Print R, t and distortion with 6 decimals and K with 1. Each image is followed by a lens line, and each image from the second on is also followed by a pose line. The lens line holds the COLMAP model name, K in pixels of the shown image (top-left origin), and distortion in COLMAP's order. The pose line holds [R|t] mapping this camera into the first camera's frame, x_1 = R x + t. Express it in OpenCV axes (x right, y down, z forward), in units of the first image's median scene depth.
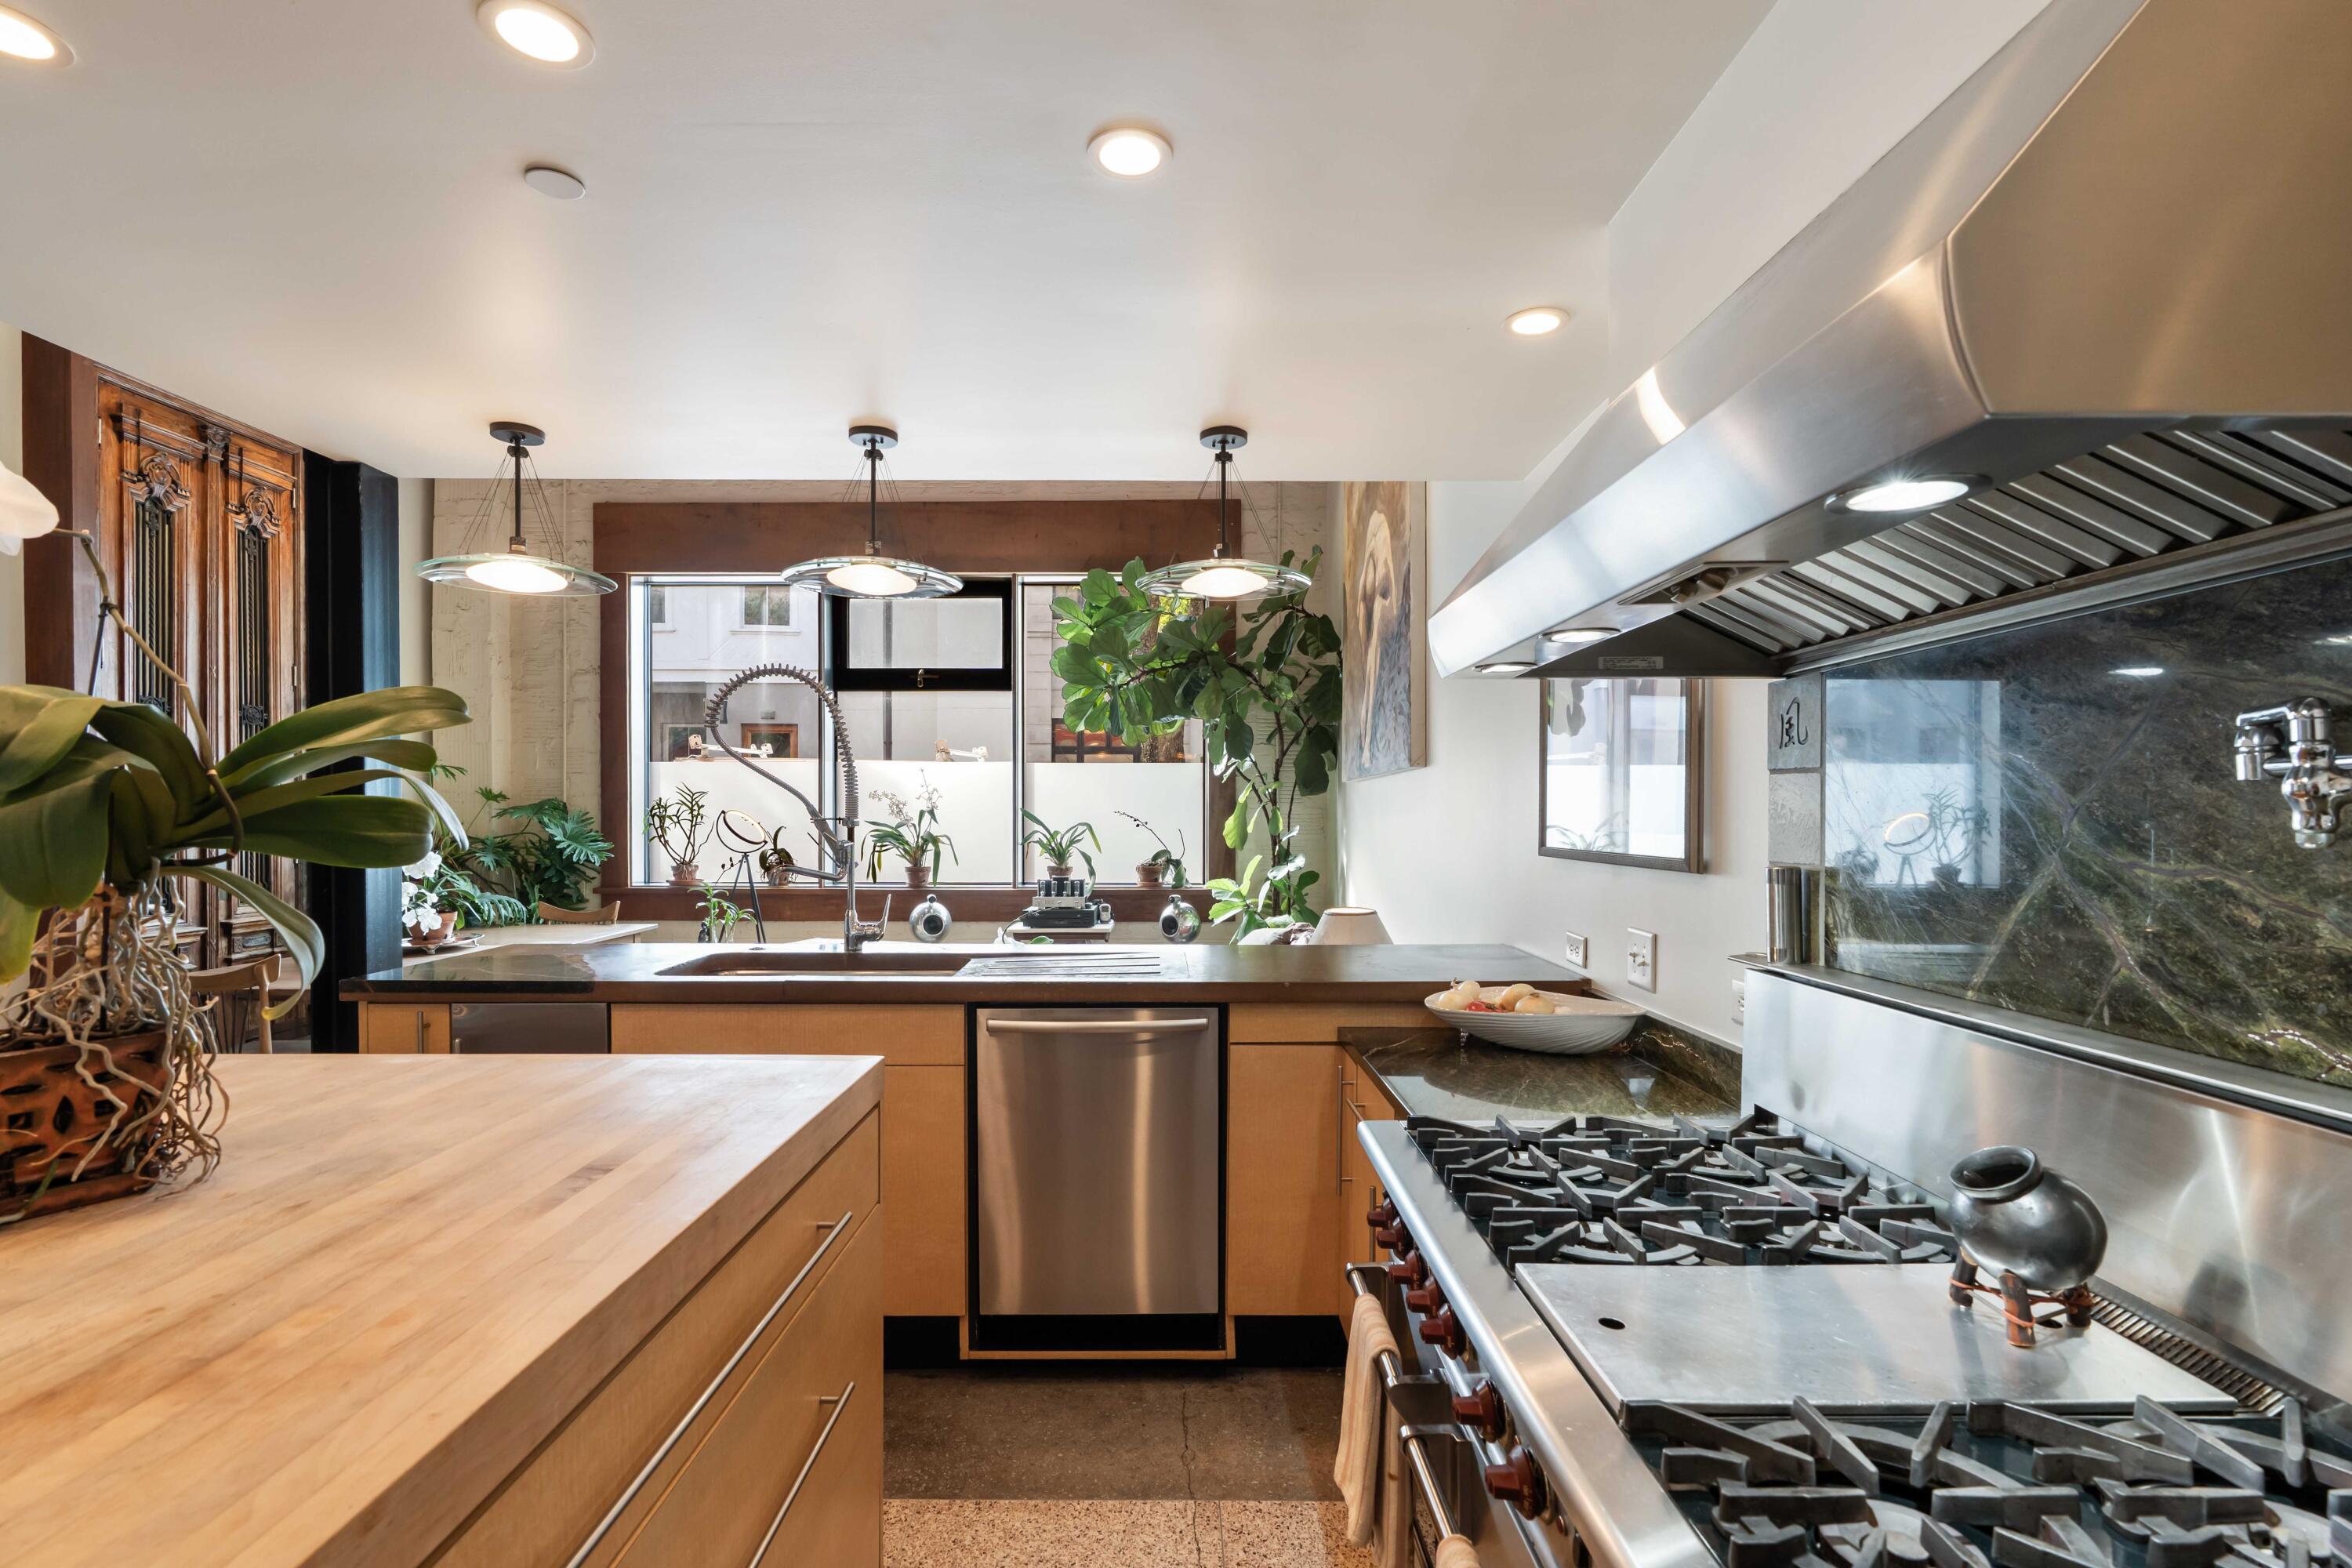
lens RADIAL K [[1188.9, 0, 1165.6], [0, 1188.9, 814.1], [0, 0, 1]] dist [-0.000444, 0.000029]
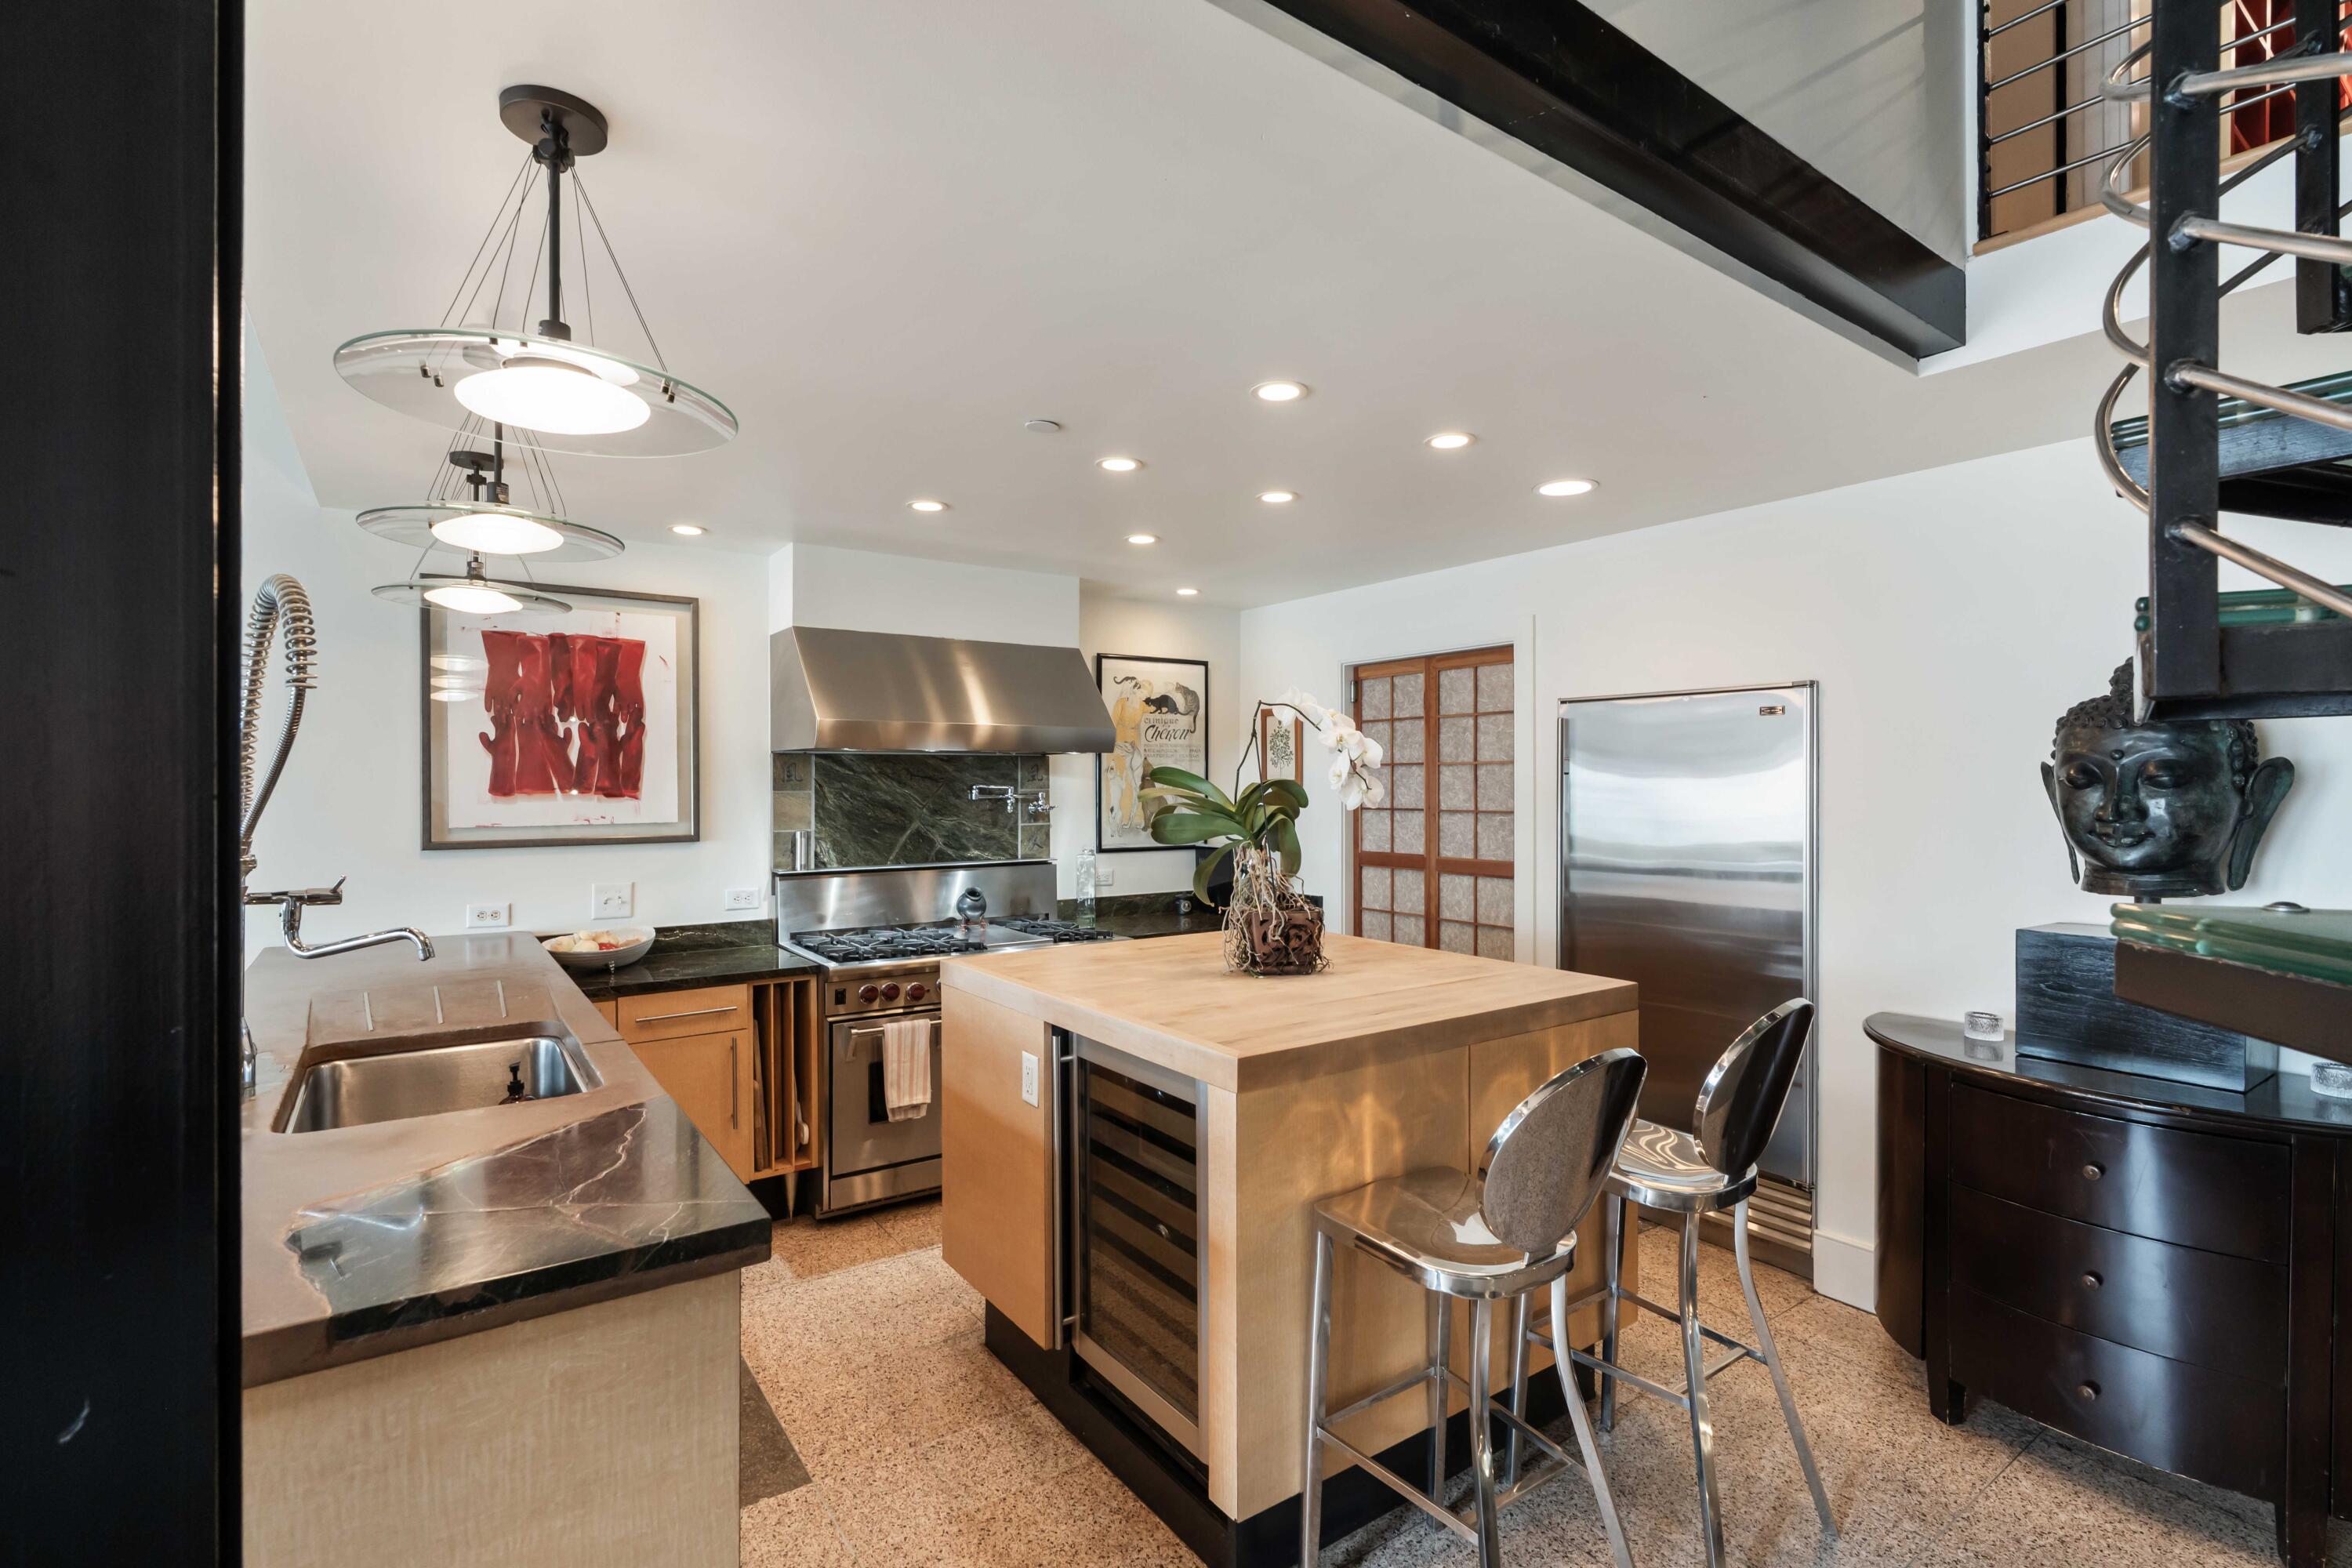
lens RADIAL K [[1075.6, 0, 1176.0], [0, 1075.6, 784.0], [0, 0, 1]] dist [-0.001258, 0.000083]
pose [[-0.577809, -0.000853, 0.816172, -2.271924], [0.003587, 0.999987, 0.003585, -0.077685], [-0.816164, 0.004999, -0.577798, 2.110839]]
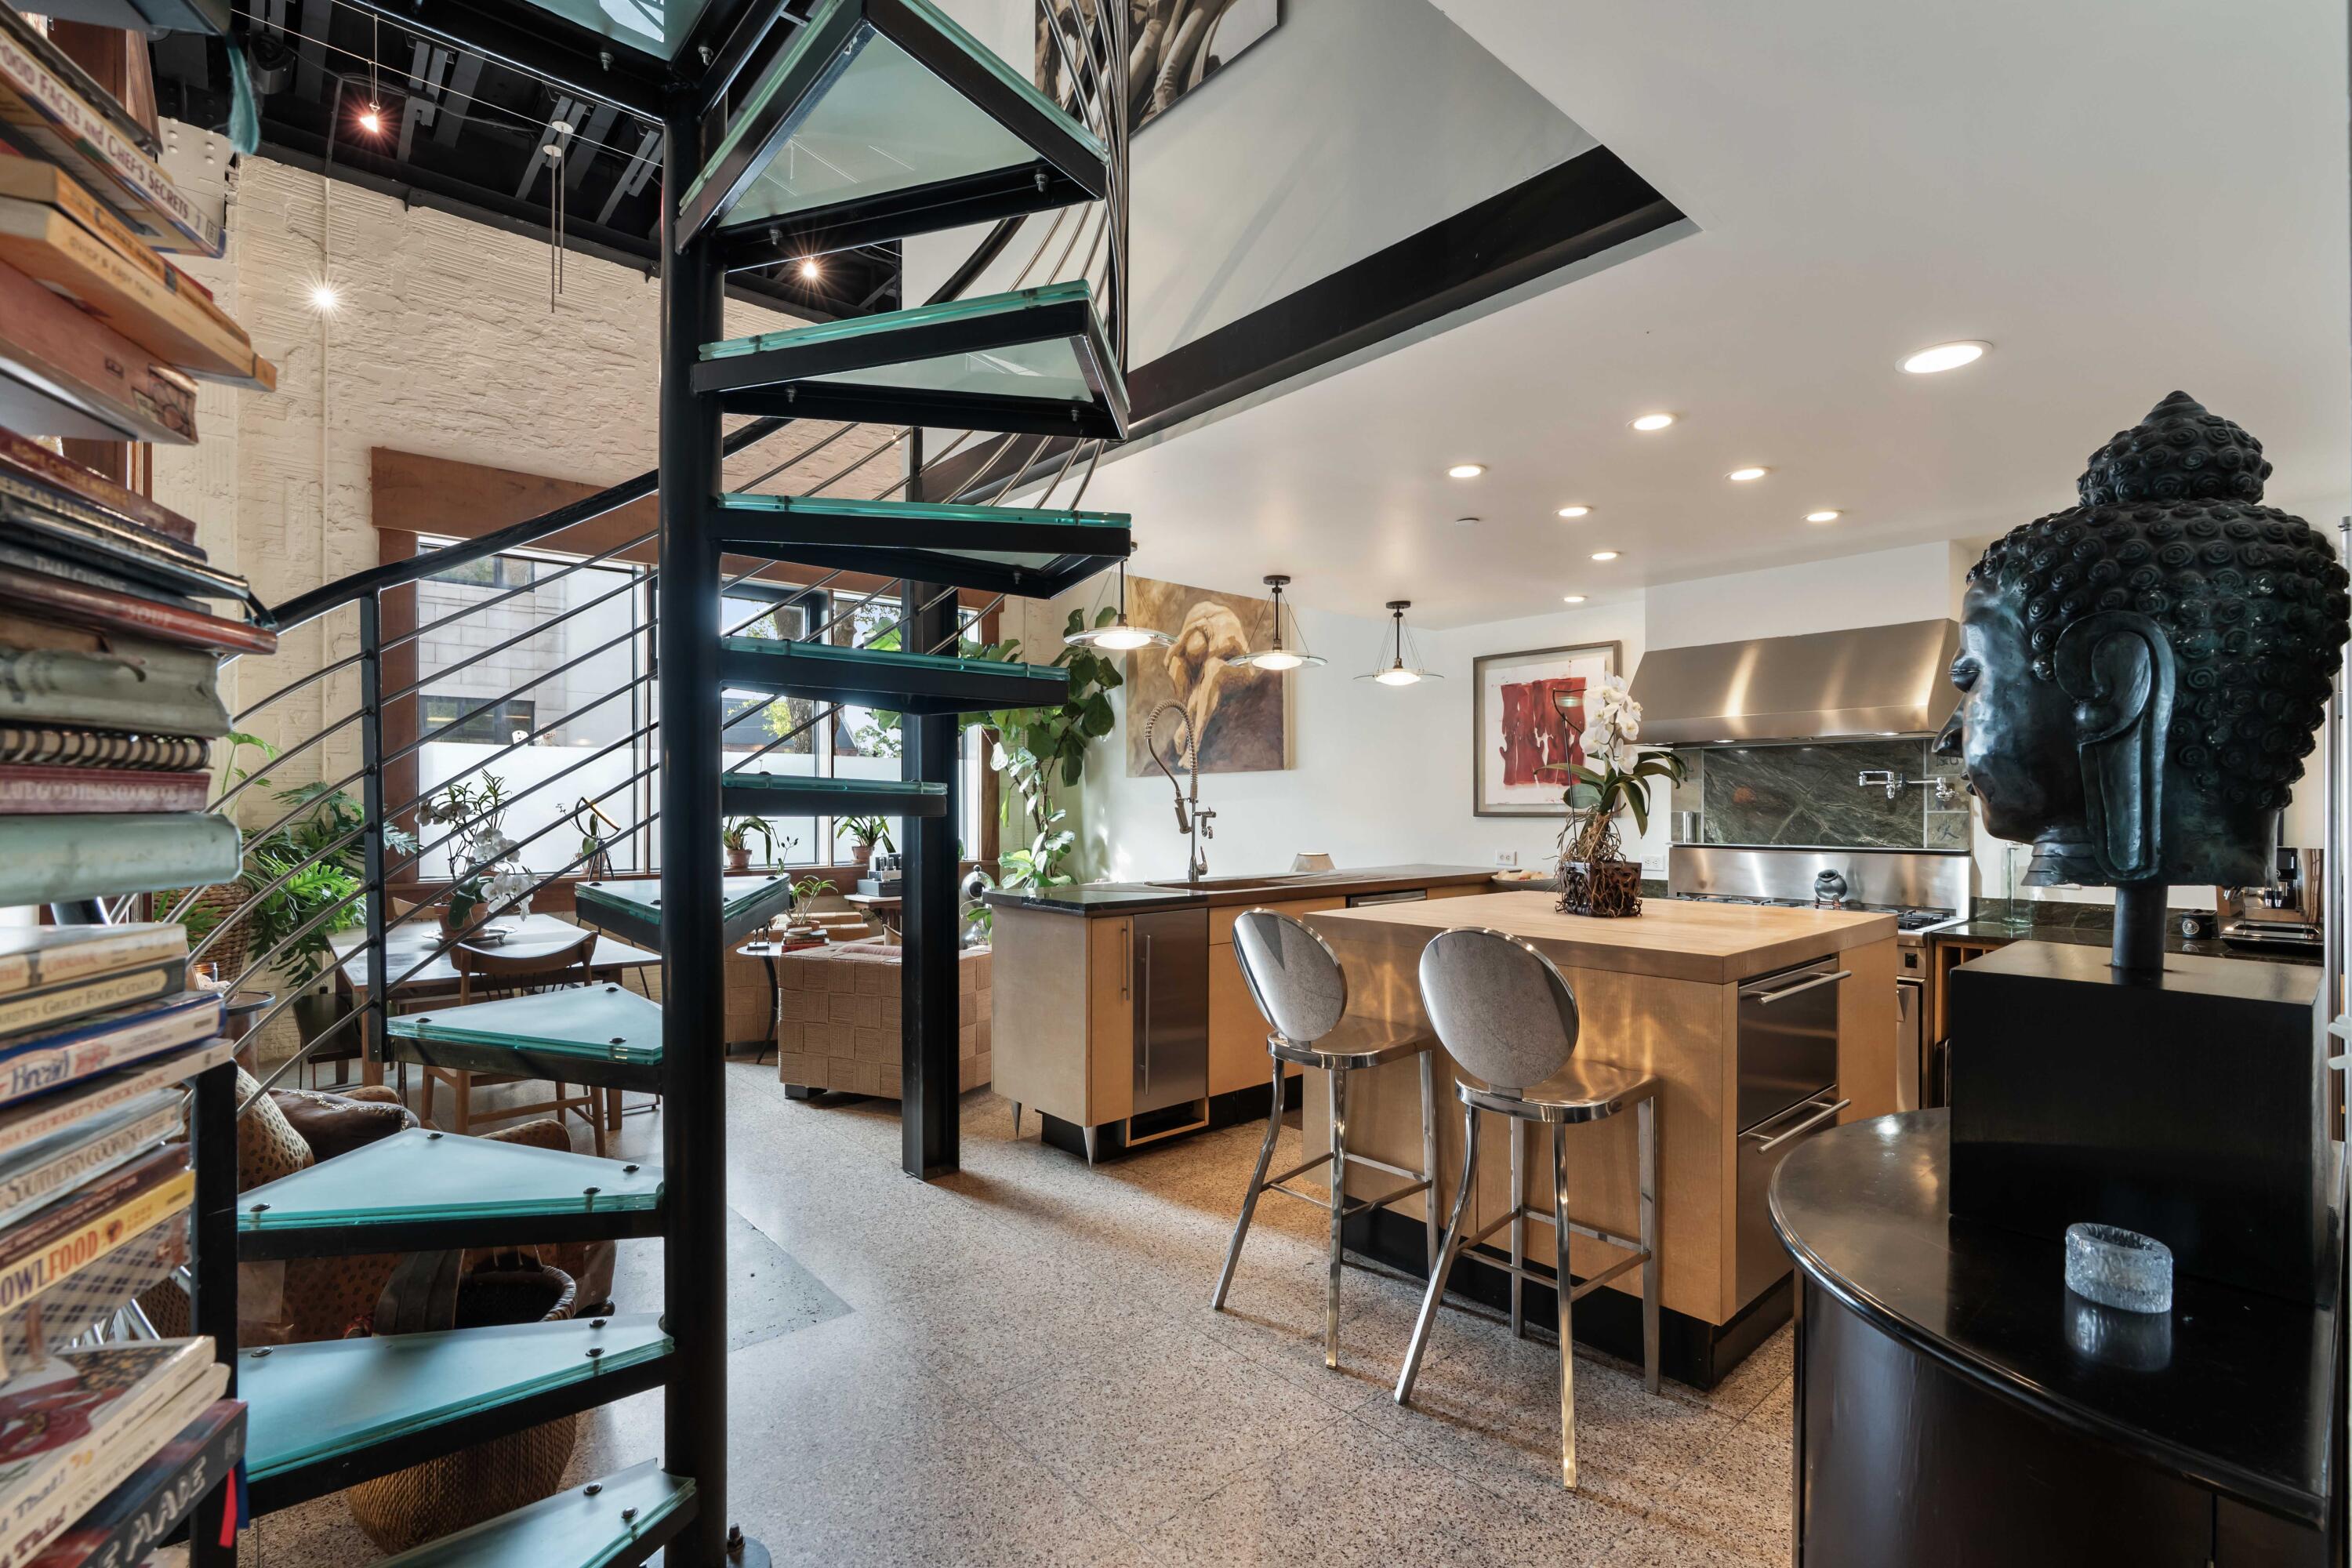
lens RADIAL K [[1064.0, 0, 1186.9], [0, 1064.0, 812.7], [0, 0, 1]] dist [-0.001462, -0.000040]
pose [[0.740216, -0.006370, 0.672339, -2.966795], [0.004434, 0.999980, 0.004592, 0.035351], [-0.672355, -0.000418, 0.740229, -0.245466]]
